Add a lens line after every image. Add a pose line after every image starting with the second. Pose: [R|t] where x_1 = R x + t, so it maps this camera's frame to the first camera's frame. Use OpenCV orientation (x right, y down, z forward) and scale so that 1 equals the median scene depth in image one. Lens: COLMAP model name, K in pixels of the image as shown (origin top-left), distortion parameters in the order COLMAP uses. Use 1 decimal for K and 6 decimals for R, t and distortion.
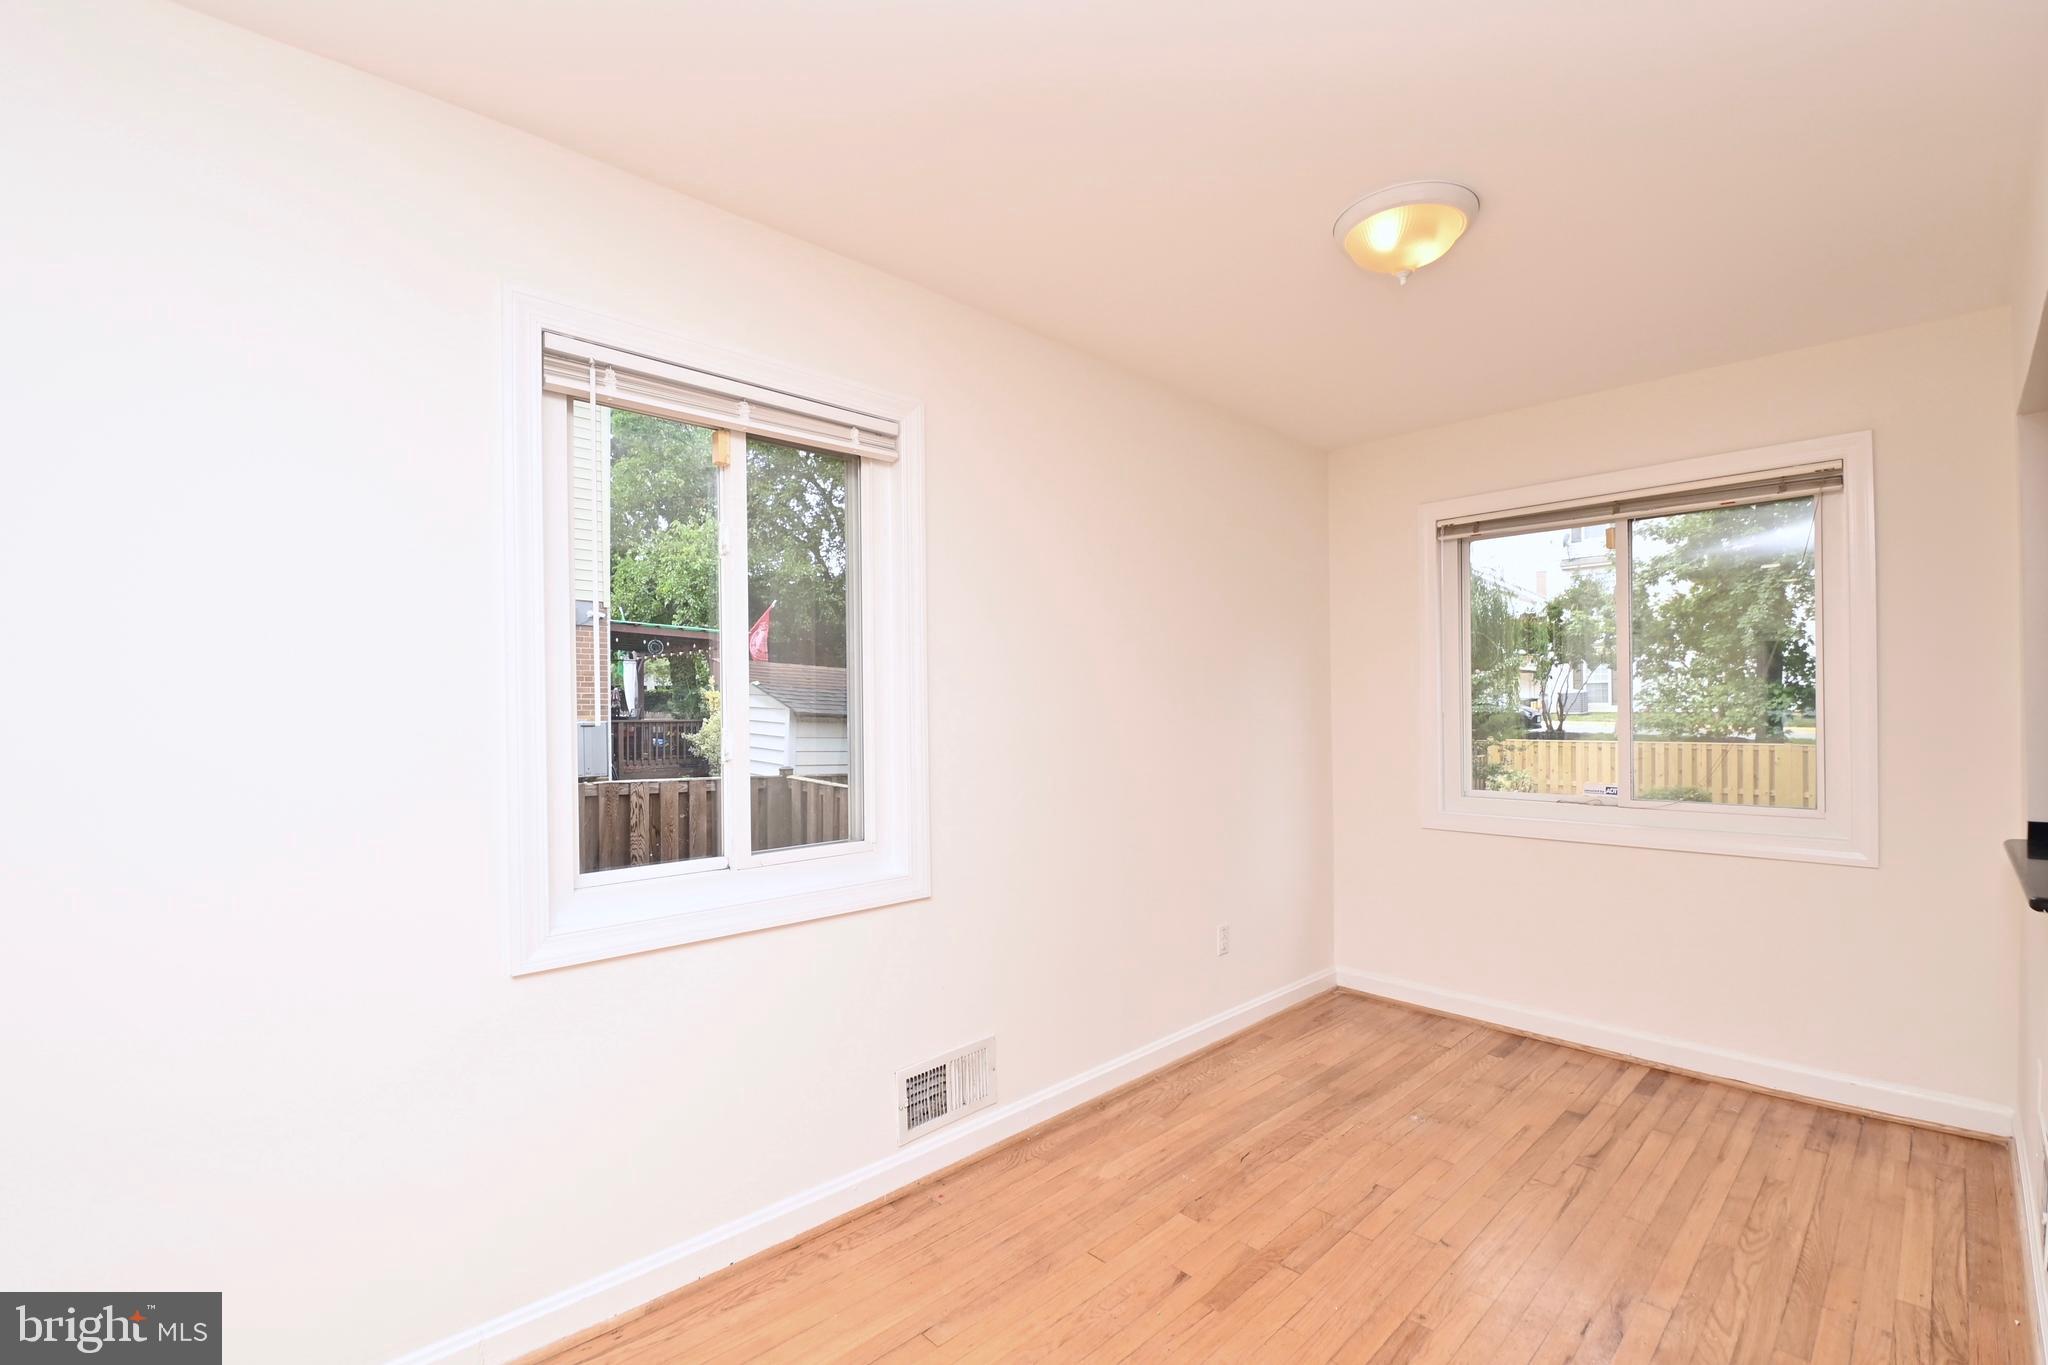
lens RADIAL K [[902.9, 0, 1038.7], [0, 902.9, 702.3], [0, 0, 1]] dist [0.001490, -0.010216]
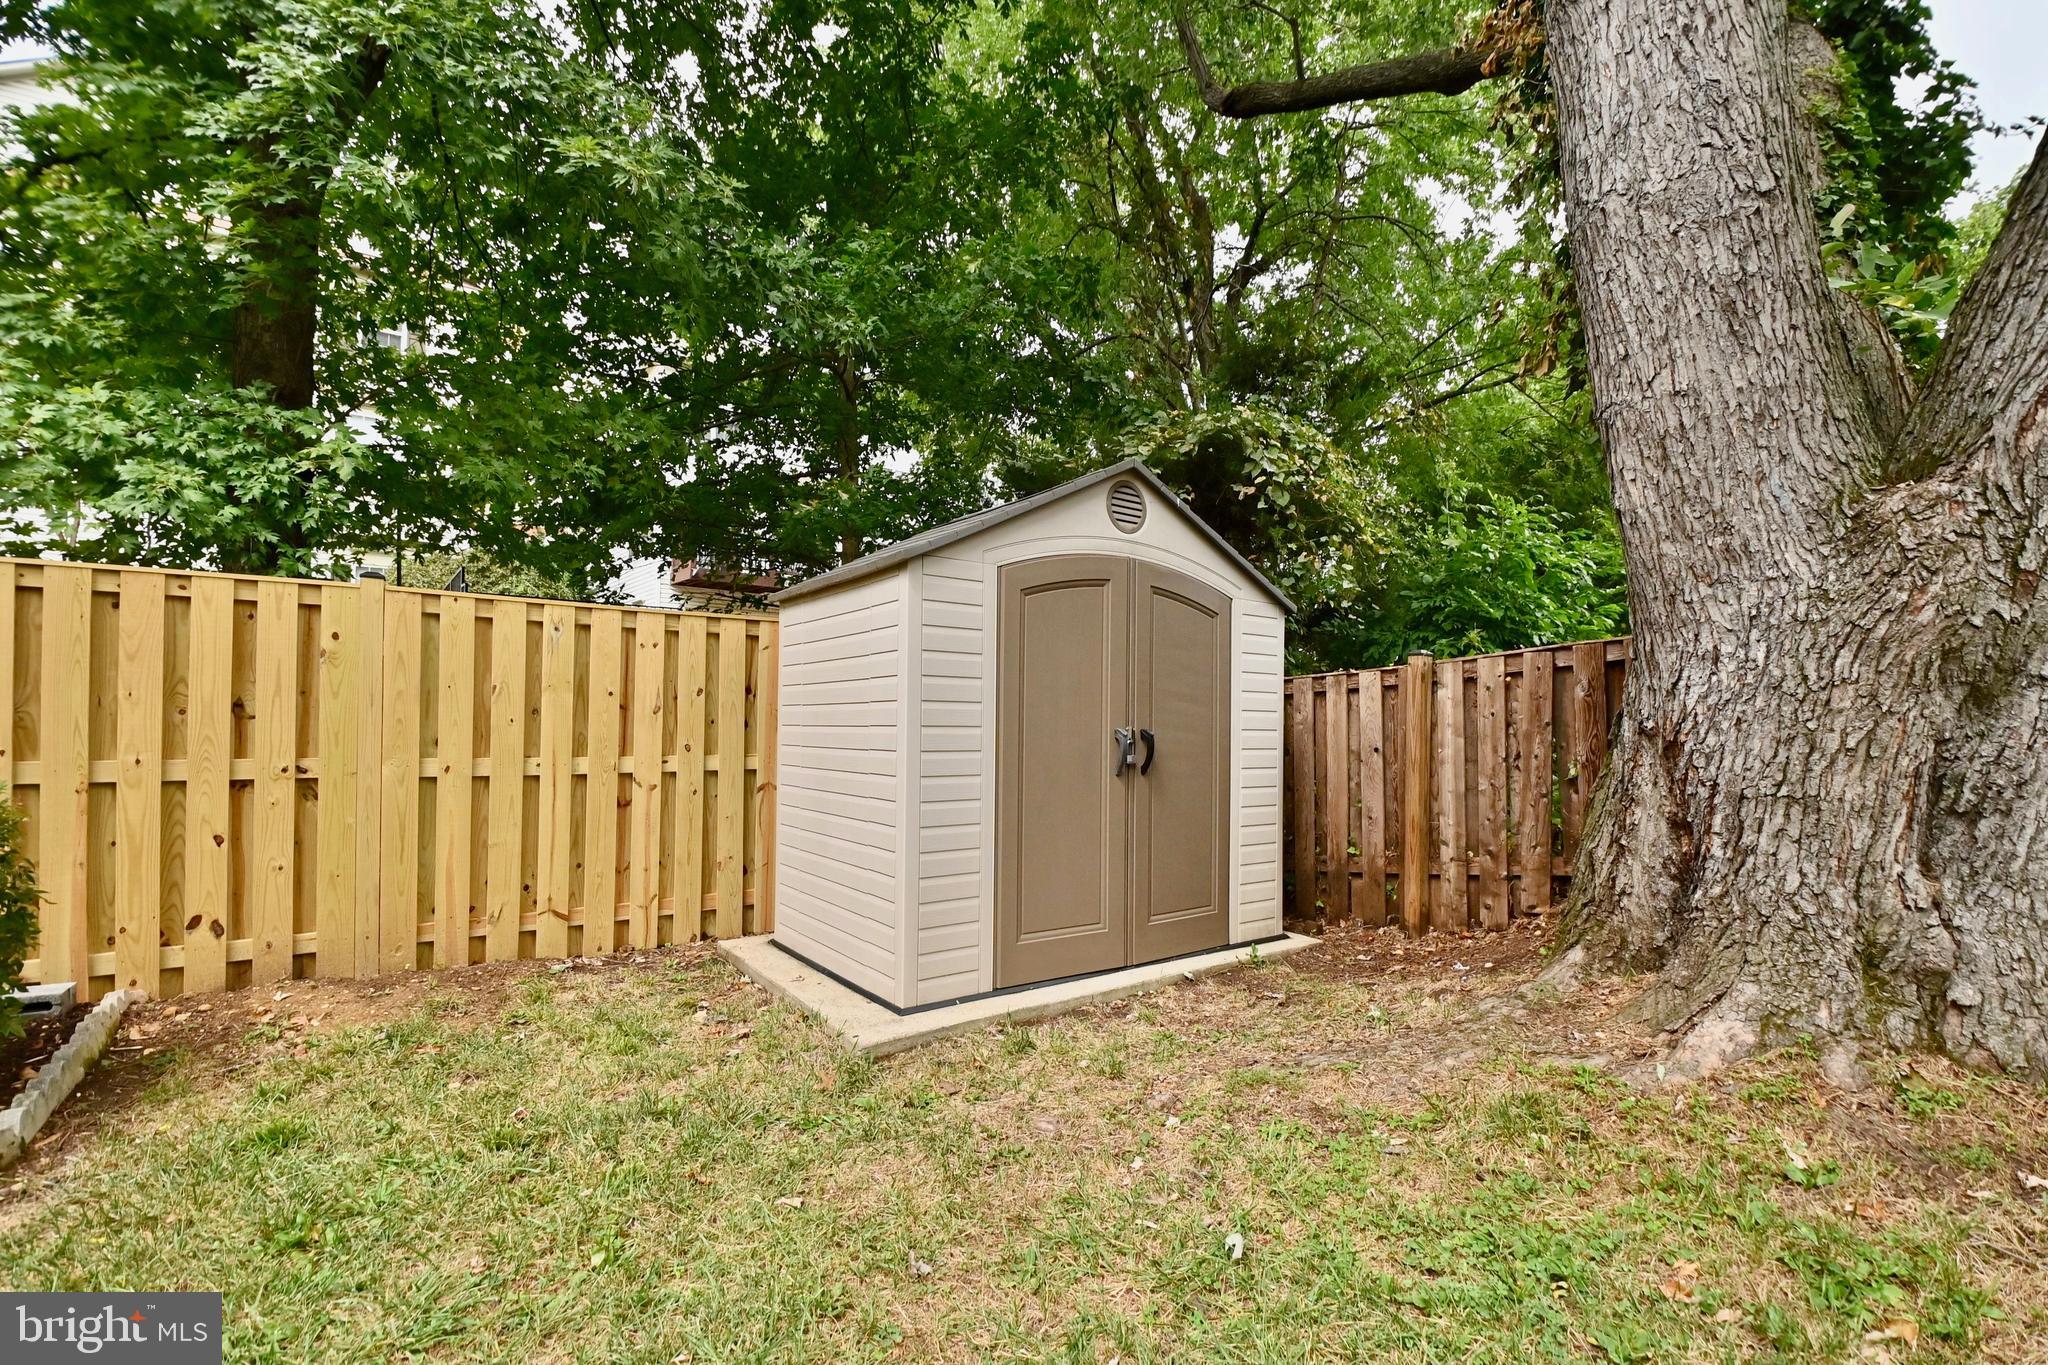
lens RADIAL K [[902.9, 0, 1038.4], [0, 902.9, 708.3], [0, 0, 1]] dist [0.001490, -0.010216]
pose [[0.118362, 0.008510, 0.992934, 3.006506], [-0.029248, 0.999559, -0.005080, 0.405817], [-0.992540, -0.028440, 0.118558, 3.922110]]
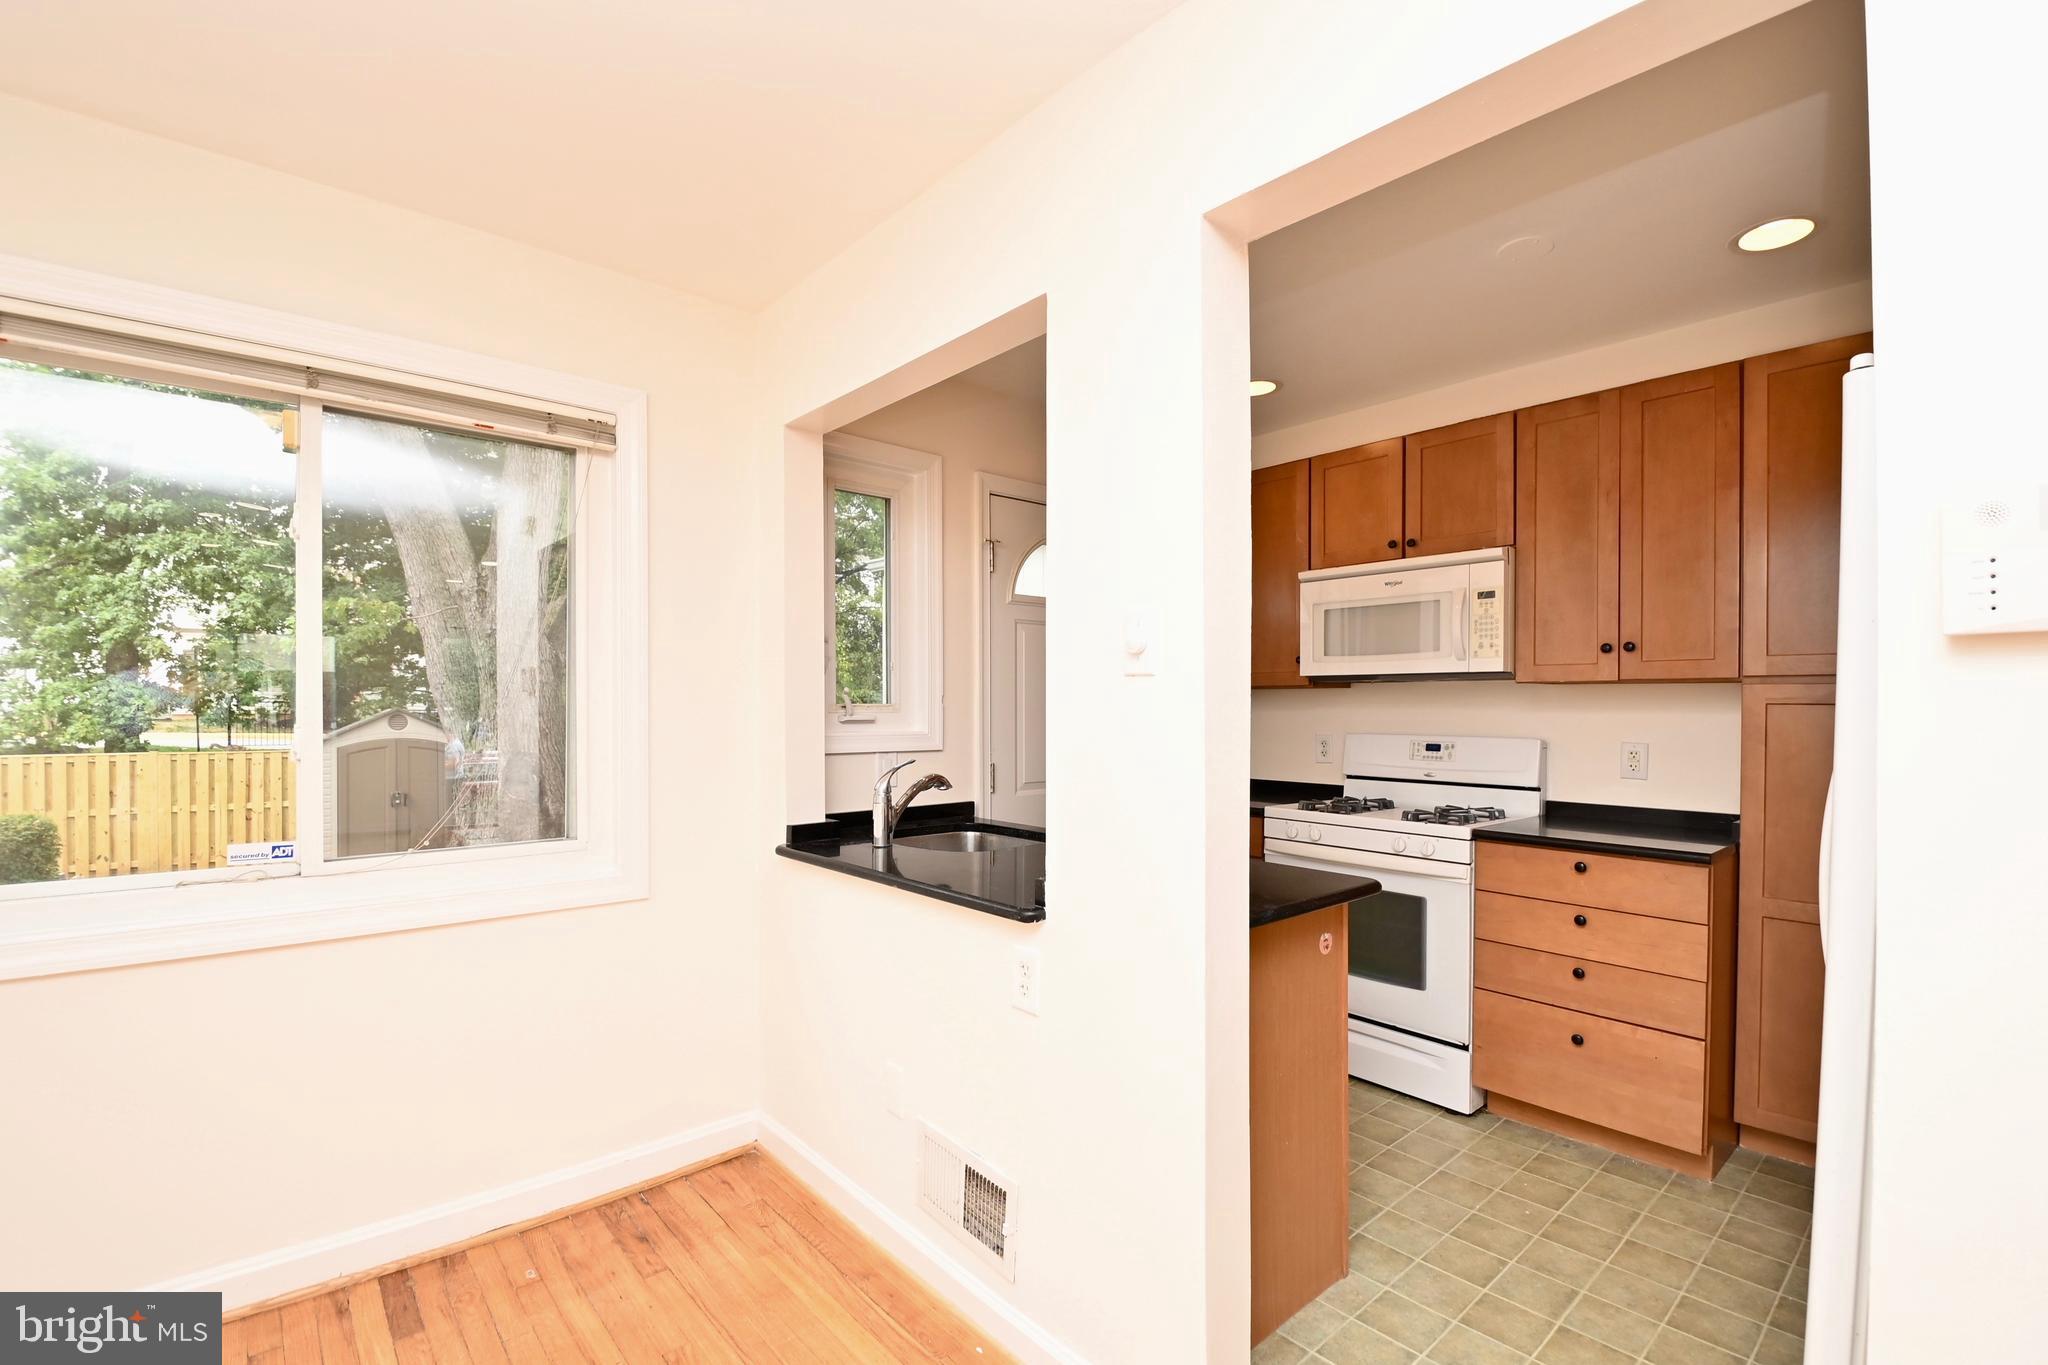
lens RADIAL K [[902.9, 0, 1027.6], [0, 902.9, 711.5], [0, 0, 1]] dist [0.001490, -0.010216]
pose [[0.055715, 0.001391, 0.998446, 0.078485], [-0.008390, 0.999964, -0.000924, 0.001925], [-0.998411, -0.008325, 0.055724, 0.549652]]
